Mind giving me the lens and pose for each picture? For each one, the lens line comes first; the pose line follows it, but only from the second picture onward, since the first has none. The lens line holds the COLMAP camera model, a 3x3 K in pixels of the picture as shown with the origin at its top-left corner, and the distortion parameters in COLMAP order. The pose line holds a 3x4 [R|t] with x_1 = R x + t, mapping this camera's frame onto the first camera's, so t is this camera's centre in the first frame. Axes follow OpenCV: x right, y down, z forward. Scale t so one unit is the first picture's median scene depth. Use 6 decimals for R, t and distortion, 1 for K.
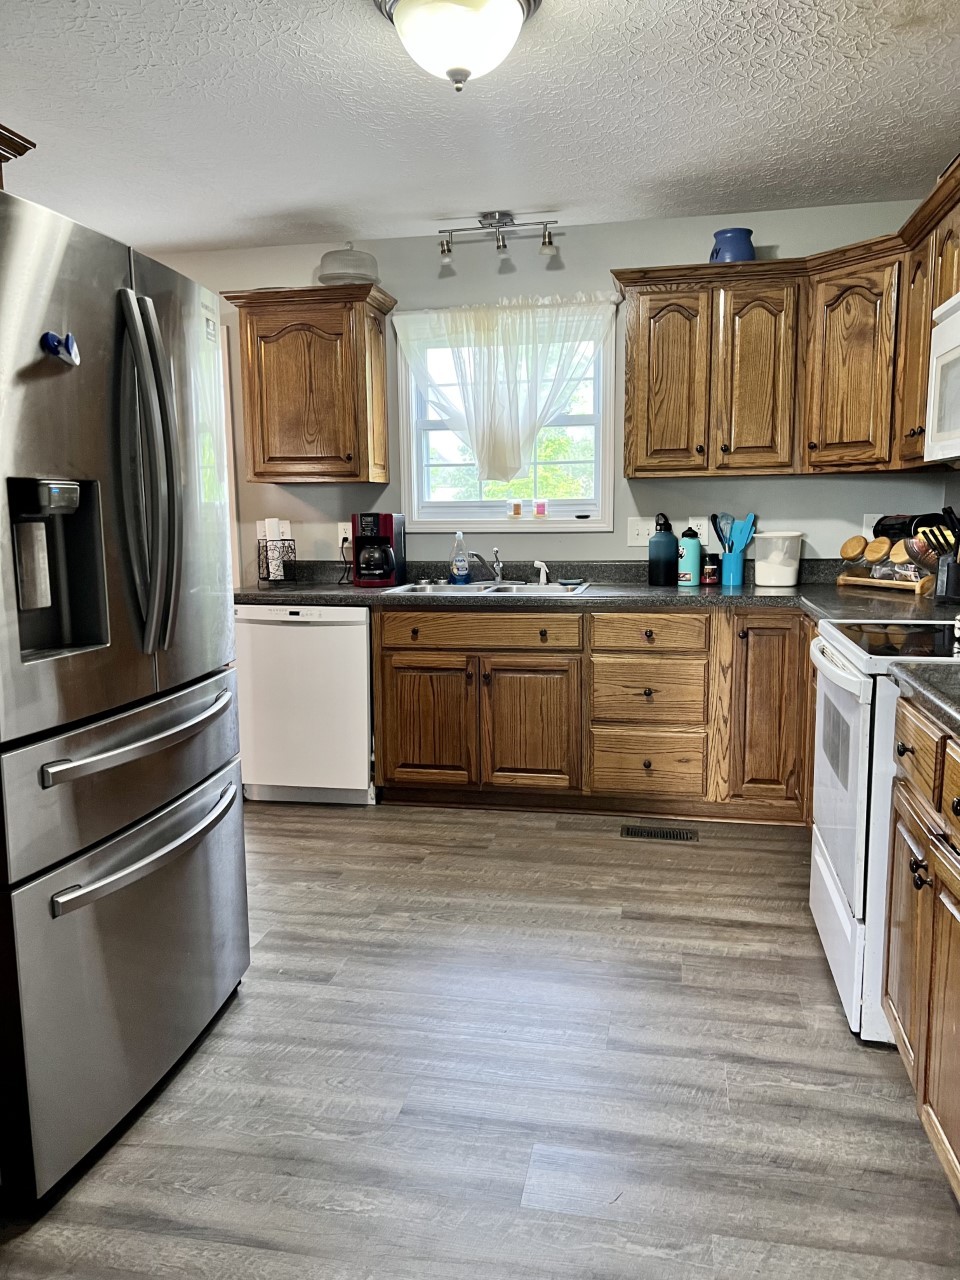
lens RADIAL K [[960.9, 0, 483.6], [0, 960.9, 643.4], [0, 0, 1]] dist [0.034808, -0.016900]
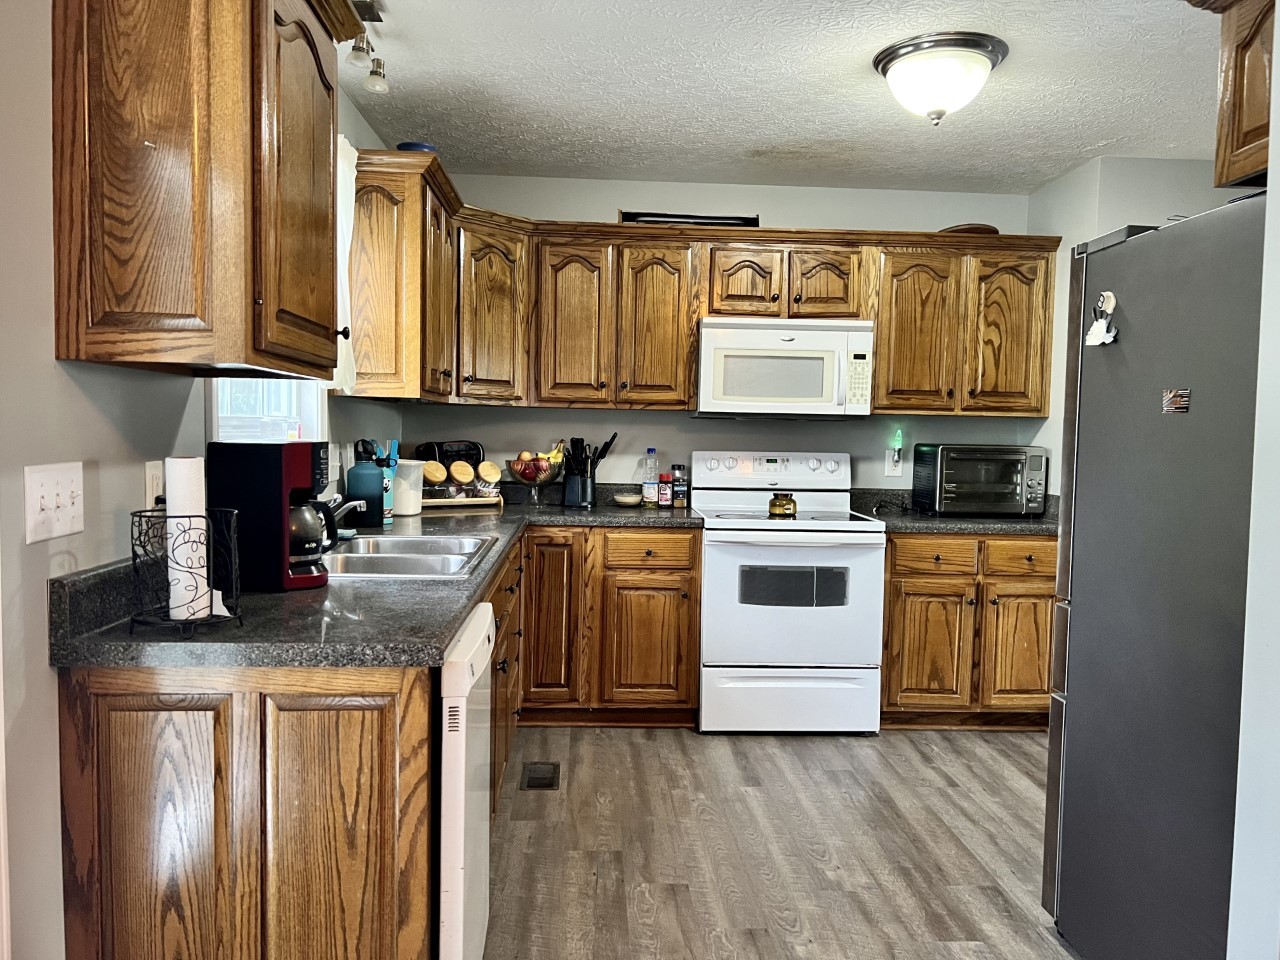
lens RADIAL K [[960.9, 0, 643.3], [0, 960.9, 479.8], [0, 0, 1]] dist [0.034808, -0.016900]
pose [[-0.253628, -0.050098, 0.966004, -0.845914], [0.104574, 0.991385, 0.078871, -0.178110], [-0.961632, 0.121023, -0.246204, 1.235481]]
